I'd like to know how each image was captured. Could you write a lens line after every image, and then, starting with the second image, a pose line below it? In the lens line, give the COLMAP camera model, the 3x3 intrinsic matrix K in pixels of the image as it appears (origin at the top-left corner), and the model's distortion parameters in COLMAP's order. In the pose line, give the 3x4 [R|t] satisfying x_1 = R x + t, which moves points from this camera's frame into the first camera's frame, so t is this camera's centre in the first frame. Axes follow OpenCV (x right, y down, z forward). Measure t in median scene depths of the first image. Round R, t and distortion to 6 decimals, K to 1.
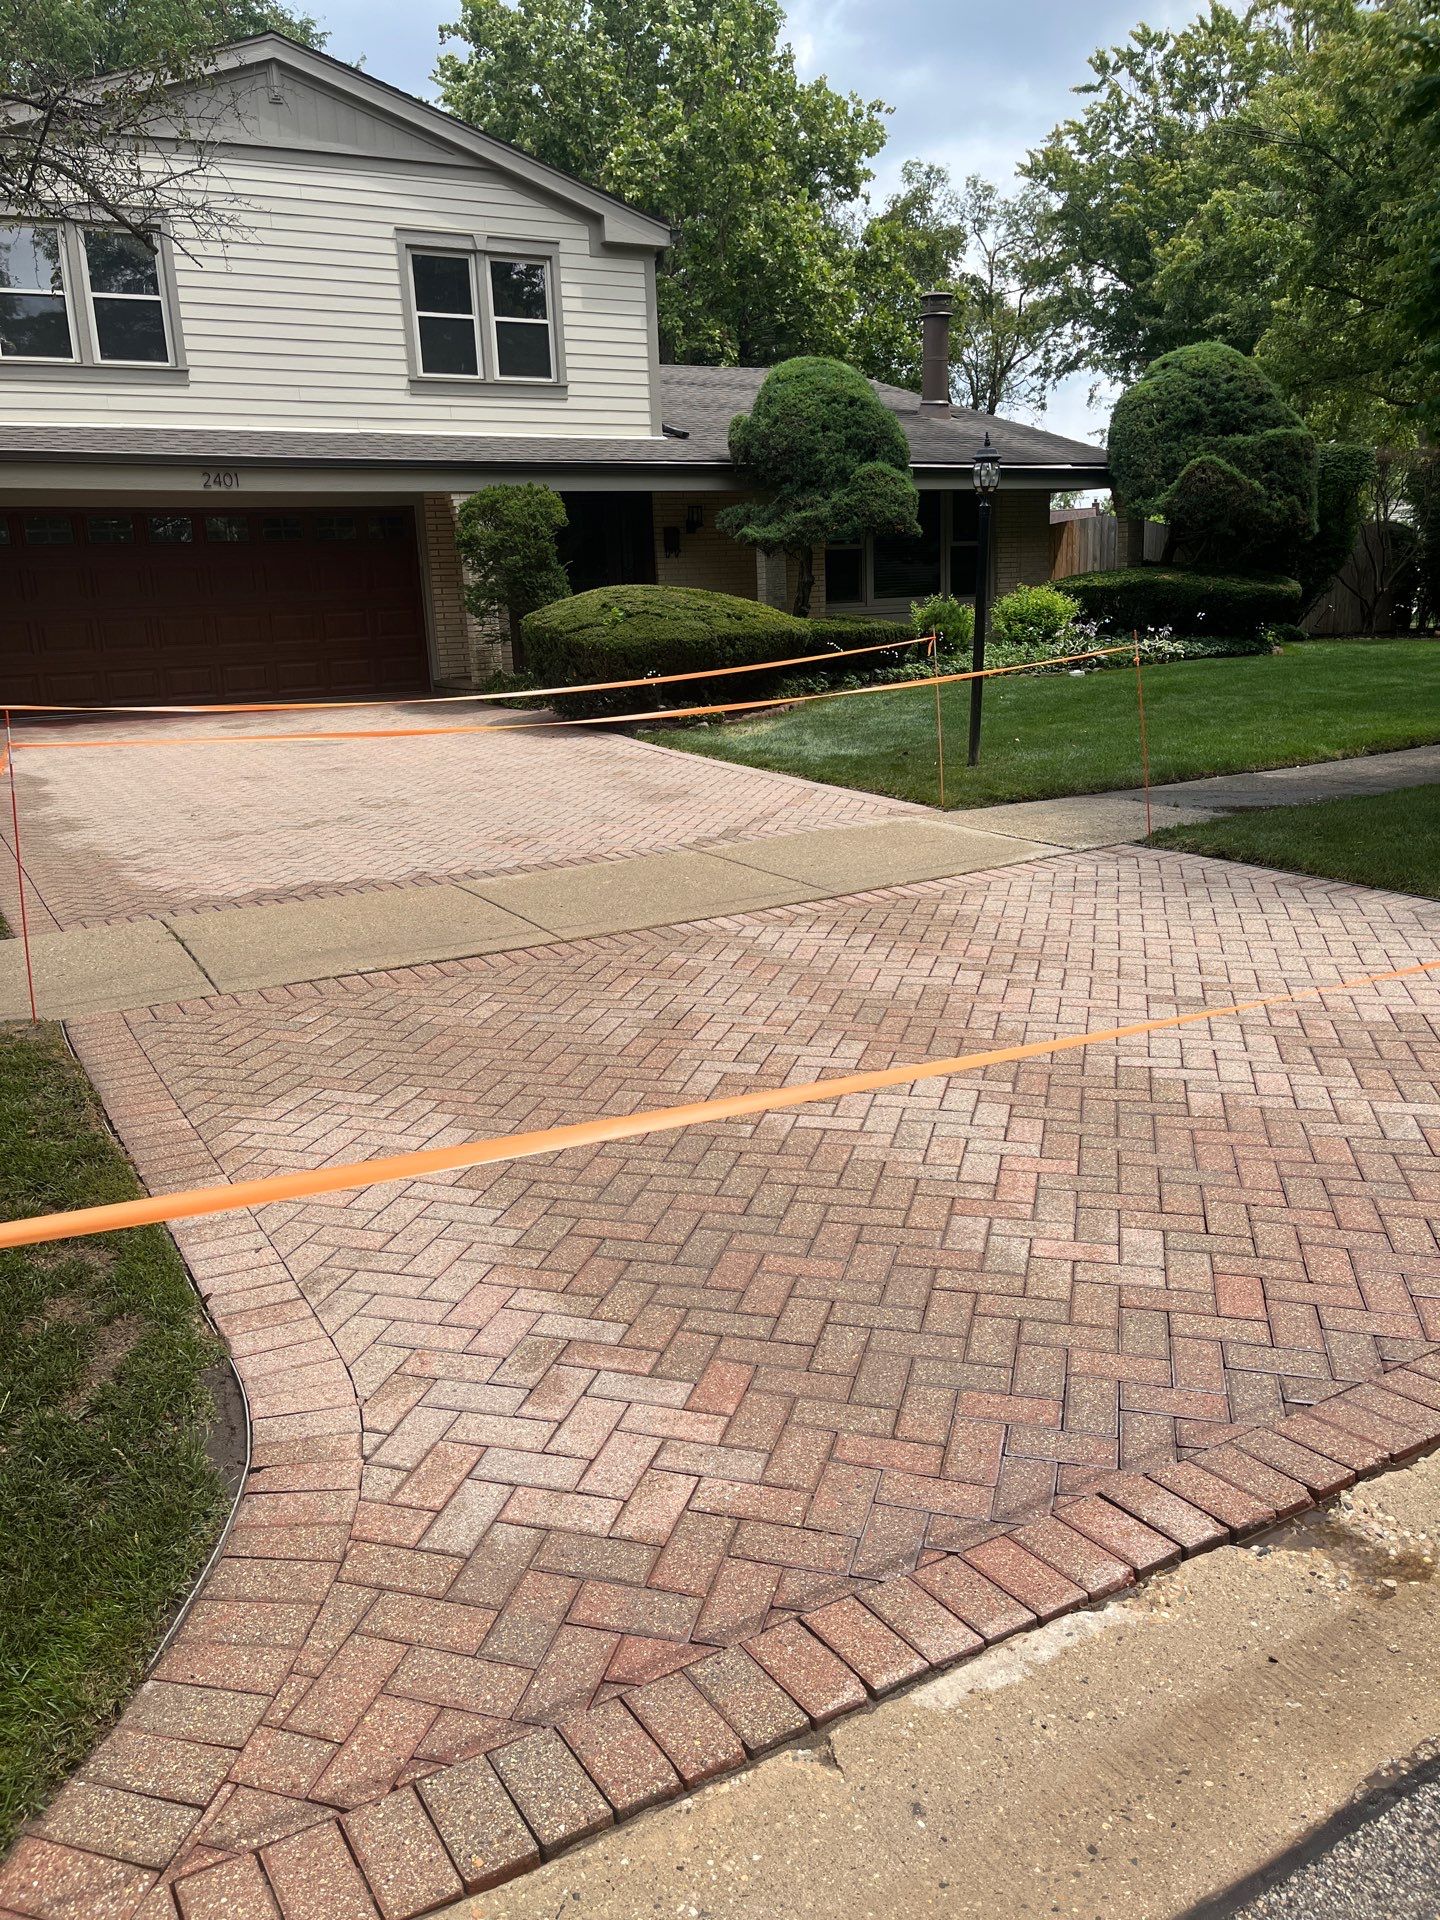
lens RADIAL K [[1461.9, 0, 697.9], [0, 1461.9, 963.3], [0, 0, 1]] dist [0.081670, -0.114932]
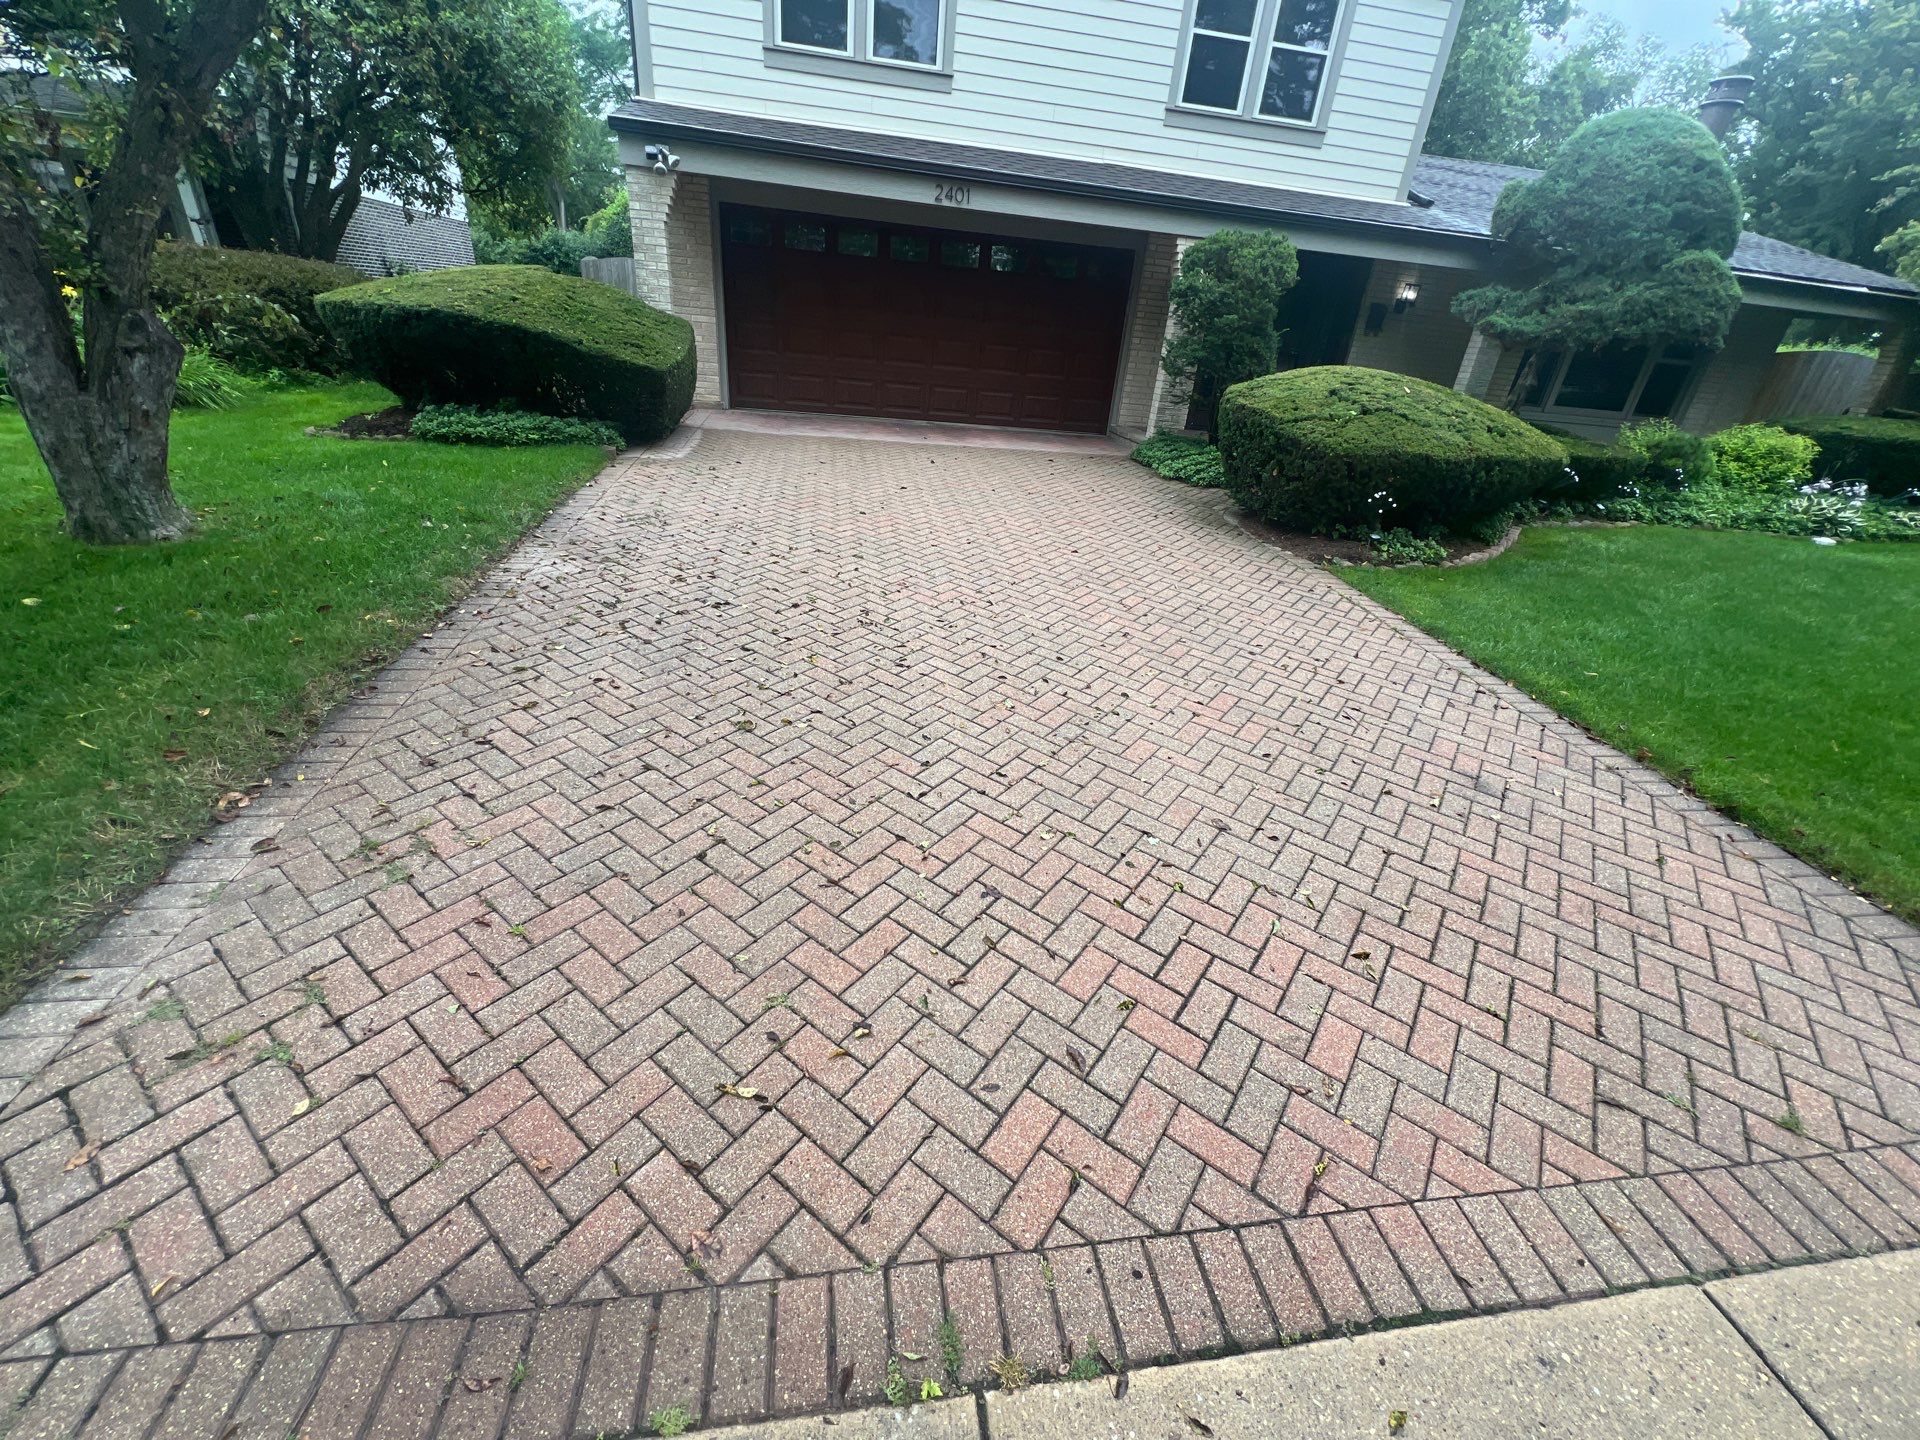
lens RADIAL K [[761.6, 0, 955.9], [0, 761.6, 723.2], [0, 0, 1]] dist [-0.001011, -0.000529]
pose [[0.925048, 0.273880, -0.263202, -0.077059], [-0.205850, 0.943795, 0.258606, -0.107130], [0.319235, -0.185043, 0.929434, 0.396354]]
